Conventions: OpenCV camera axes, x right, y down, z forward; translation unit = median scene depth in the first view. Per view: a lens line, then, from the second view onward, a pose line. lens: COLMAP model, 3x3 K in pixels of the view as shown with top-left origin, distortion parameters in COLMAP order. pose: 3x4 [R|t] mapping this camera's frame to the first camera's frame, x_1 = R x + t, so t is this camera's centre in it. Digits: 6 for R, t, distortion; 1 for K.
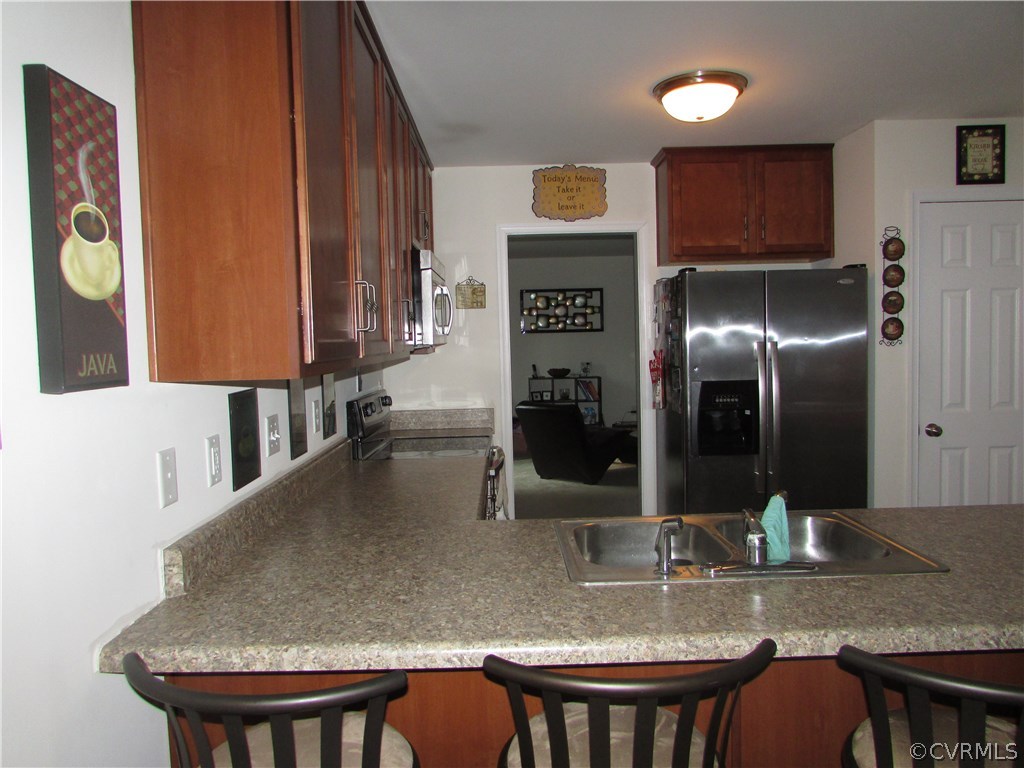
lens RADIAL K [[725.3, 0, 513.5], [0, 725.3, 382.3], [0, 0, 1]] dist [-0.026391, 0.004487]
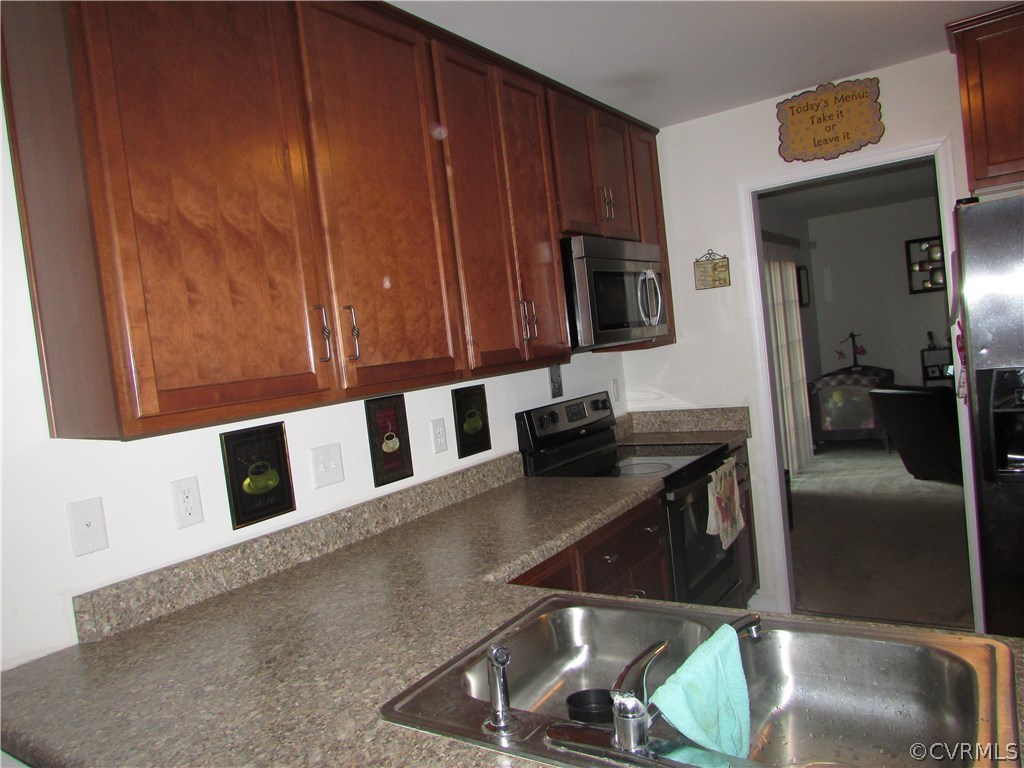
lens RADIAL K [[725.3, 0, 511.2], [0, 725.3, 383.4], [0, 0, 1]] dist [-0.026391, 0.004487]
pose [[0.818481, -0.035346, -0.573445, 0.228325], [0.057417, 0.998141, 0.020429, -0.022825], [0.571657, -0.049647, 0.818989, 0.181508]]
